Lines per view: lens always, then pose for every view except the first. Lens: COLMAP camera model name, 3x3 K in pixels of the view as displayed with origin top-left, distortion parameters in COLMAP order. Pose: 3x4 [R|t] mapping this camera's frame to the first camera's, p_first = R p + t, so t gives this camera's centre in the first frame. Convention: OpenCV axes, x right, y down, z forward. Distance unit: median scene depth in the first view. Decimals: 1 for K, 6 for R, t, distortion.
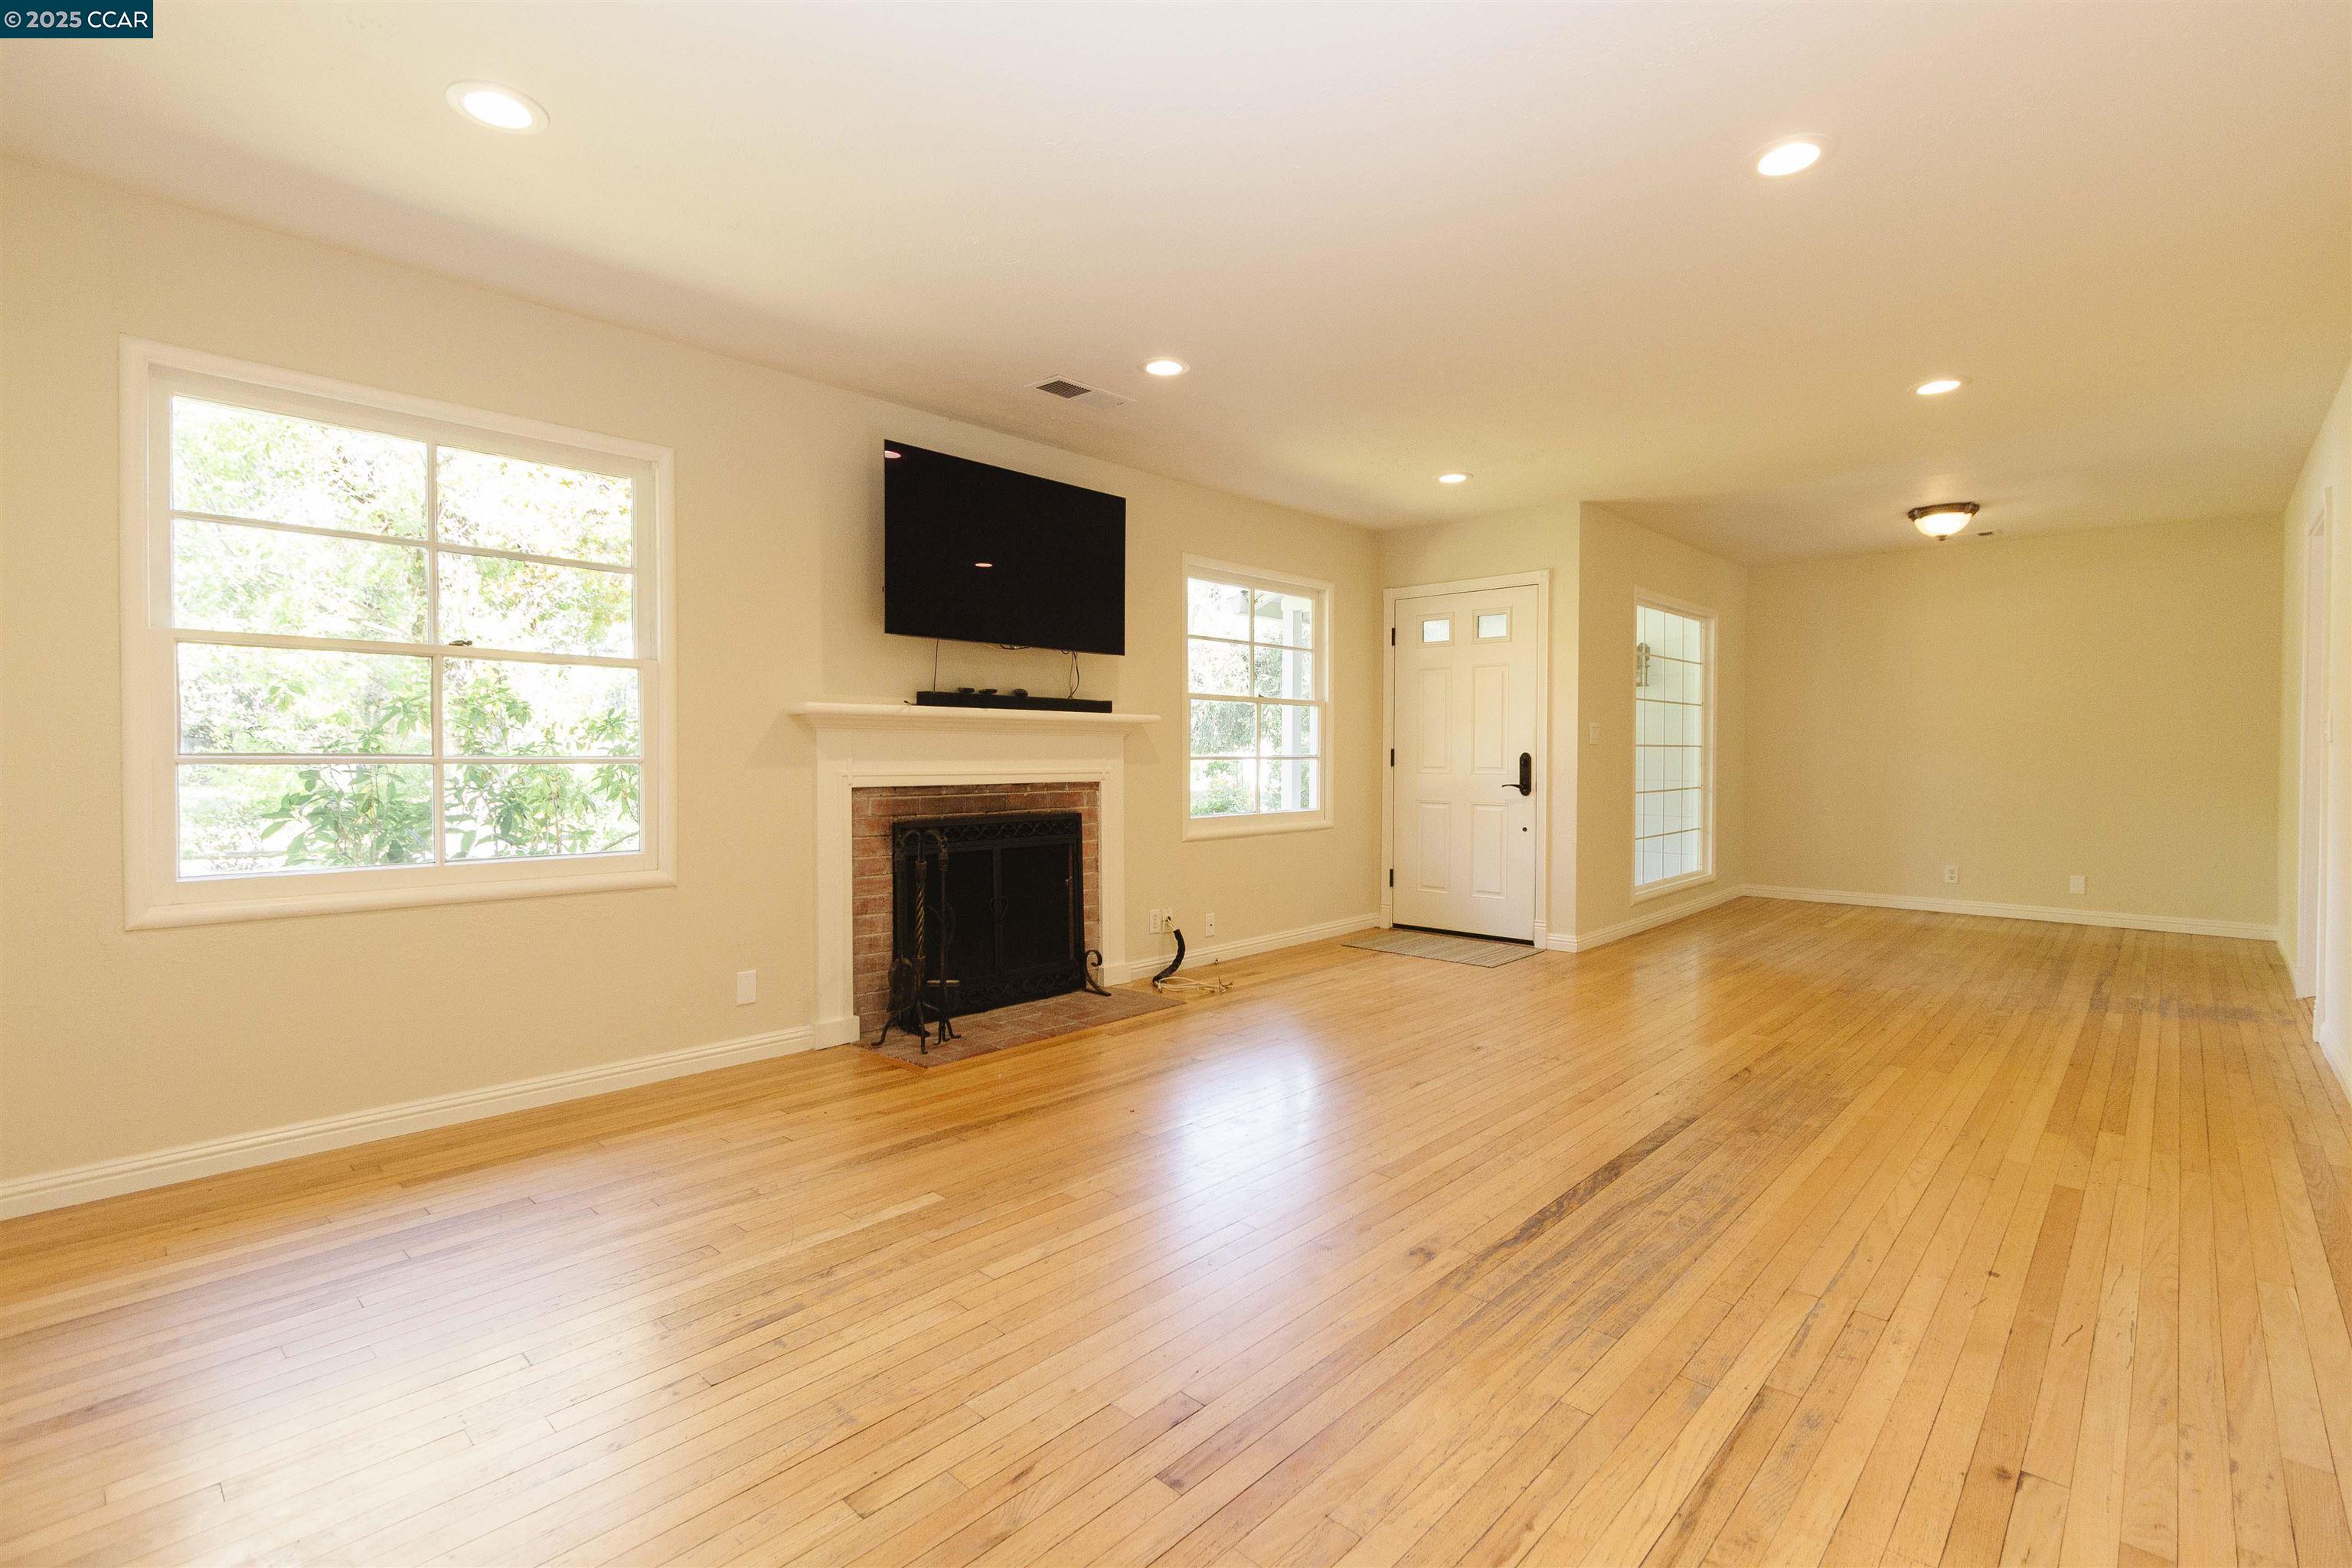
lens RADIAL K [[1060.0, 0, 1190.1], [0, 1060.0, 773.7], [0, 0, 1]] dist [0.009266, -0.001279]
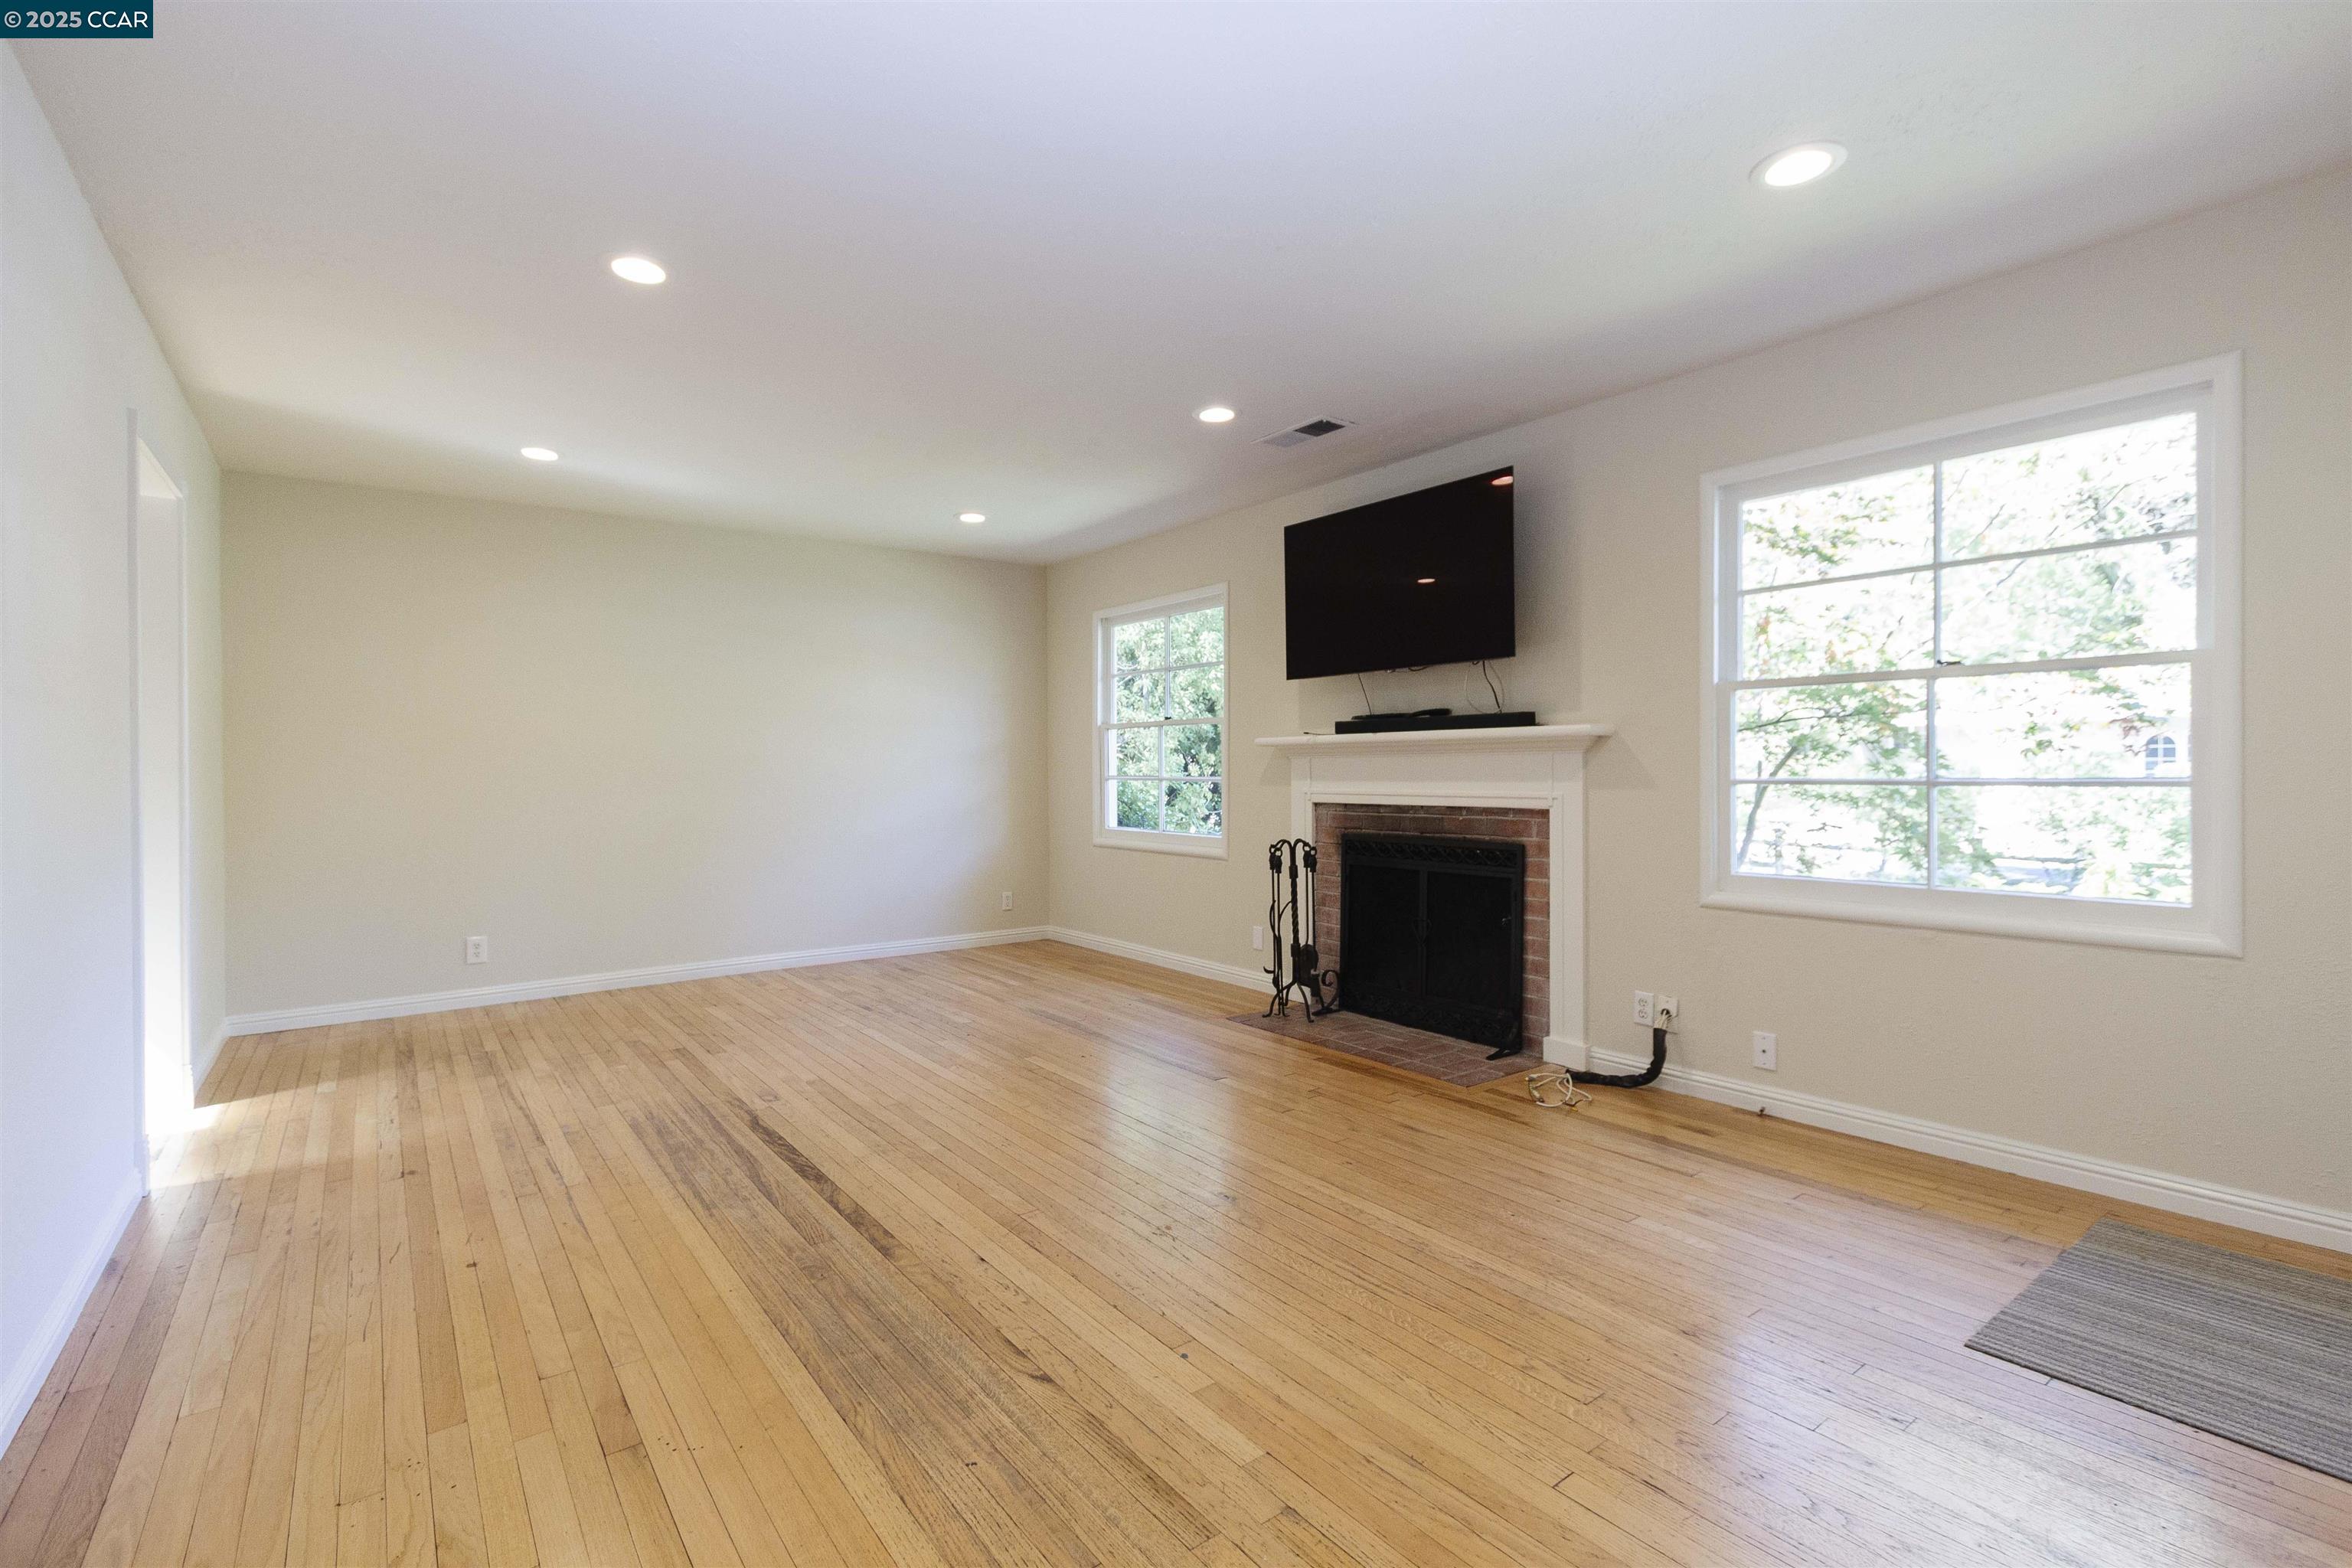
lens RADIAL K [[1060.0, 0, 1175.1], [0, 1060.0, 776.0], [0, 0, 1]] dist [0.009266, -0.001279]
pose [[-0.172384, 0.005785, -0.985013, 0.899091], [-0.009345, 0.999928, 0.007509, -0.025118], [0.984985, 0.010499, -0.172318, 1.000105]]
